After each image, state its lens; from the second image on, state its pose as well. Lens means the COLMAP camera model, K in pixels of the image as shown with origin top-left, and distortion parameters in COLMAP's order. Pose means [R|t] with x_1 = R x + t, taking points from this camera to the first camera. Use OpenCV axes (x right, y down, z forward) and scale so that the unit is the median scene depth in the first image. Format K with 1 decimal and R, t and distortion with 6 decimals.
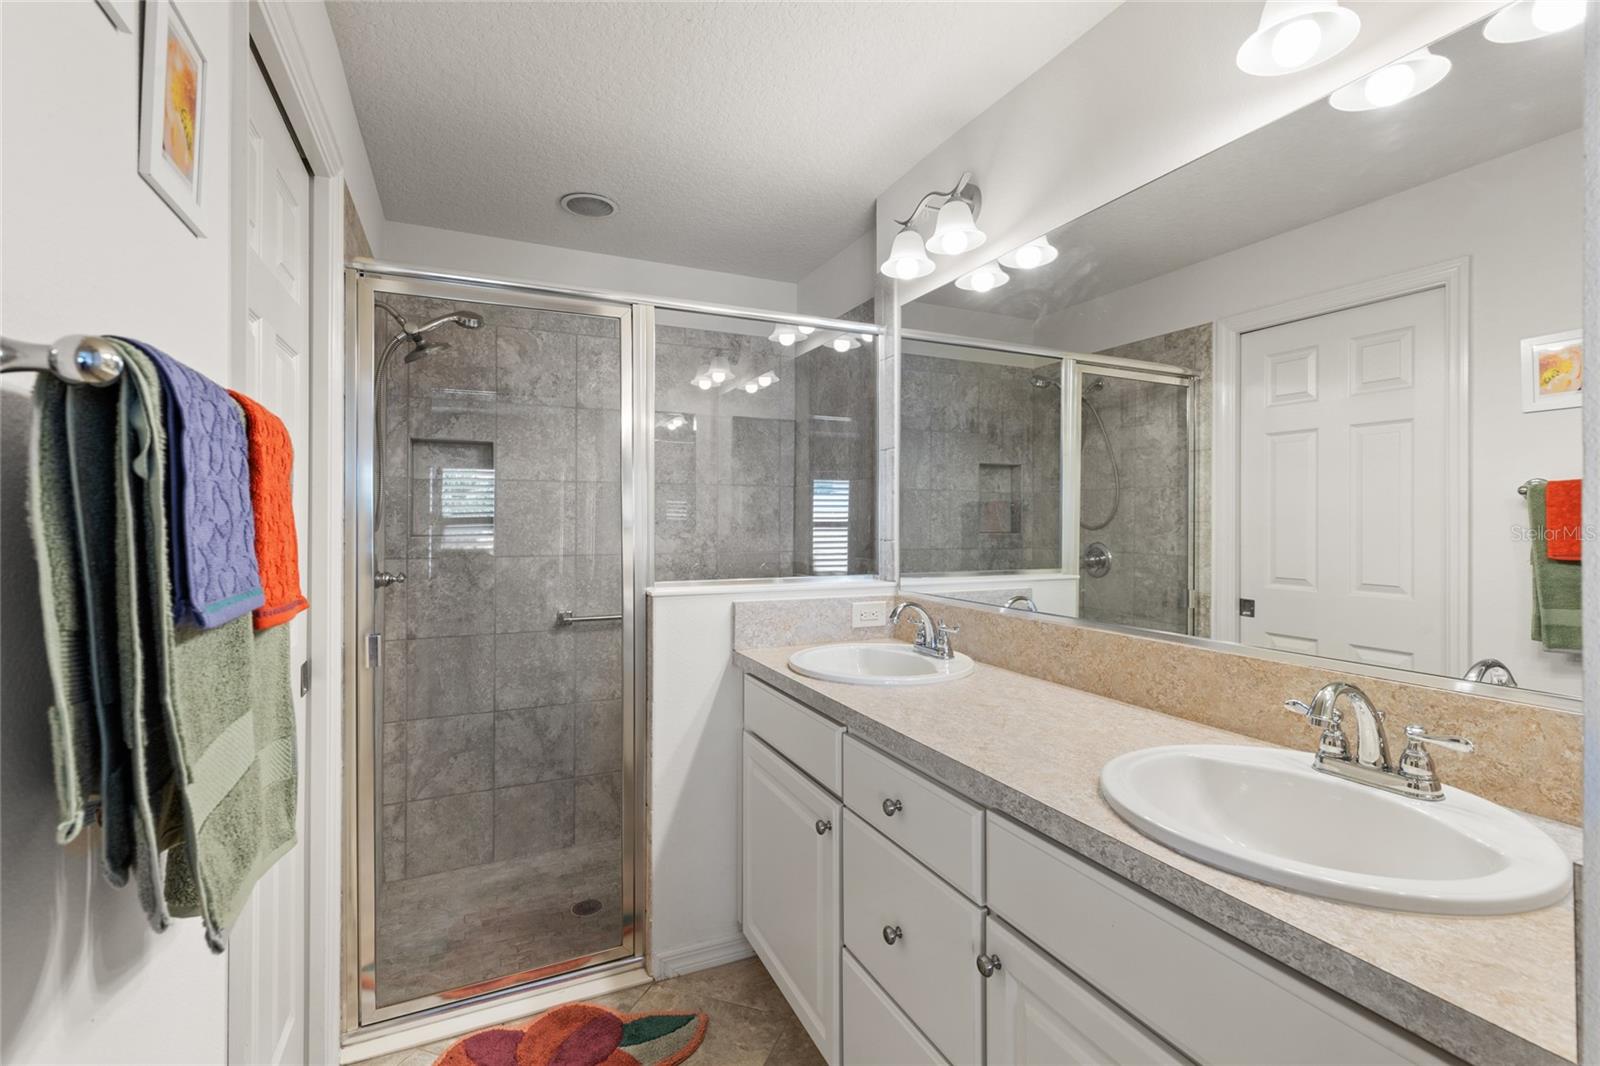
lens RADIAL K [[734.9, 0, 806.4], [0, 734.9, 523.7], [0, 0, 1]] dist [0.003373, 0.001451]
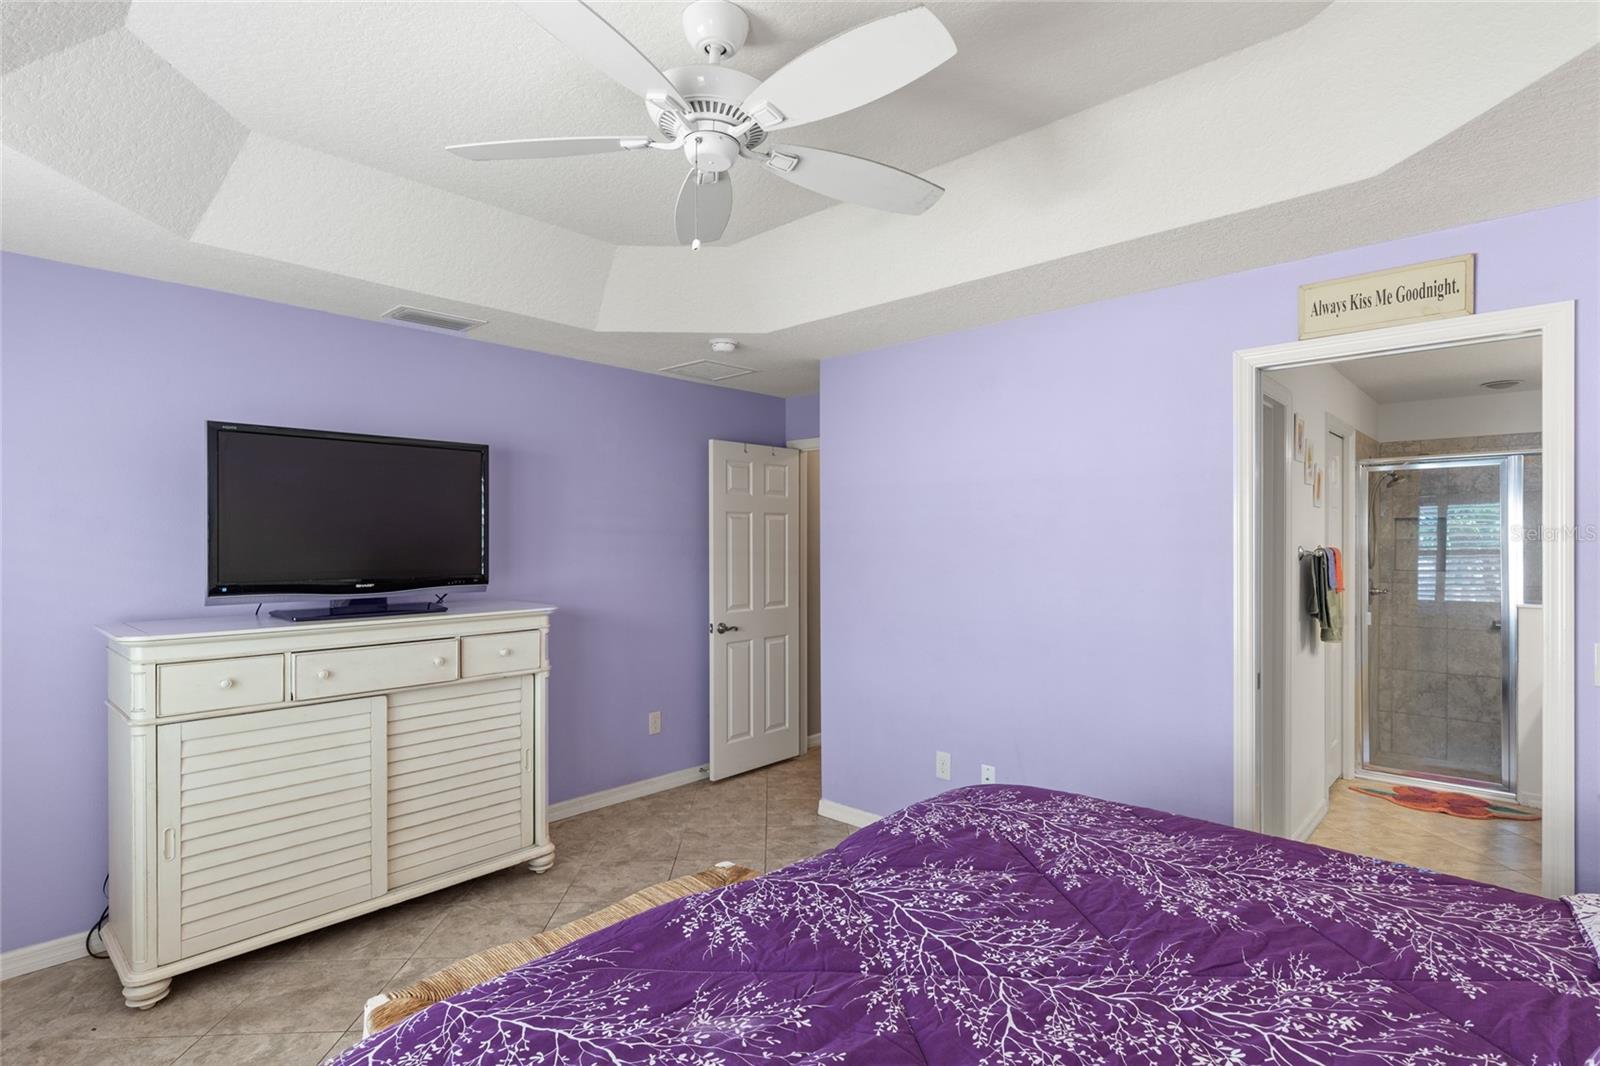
lens RADIAL K [[806.1, 0, 799.4], [0, 806.1, 537.3], [0, 0, 1]] dist [-0.005235, -0.000345]
pose [[0.383911, -0.005889, -0.923351, 0.760175], [-0.001402, 0.999975, -0.006961, -0.051131], [0.923369, 0.003967, 0.383893, -1.167595]]
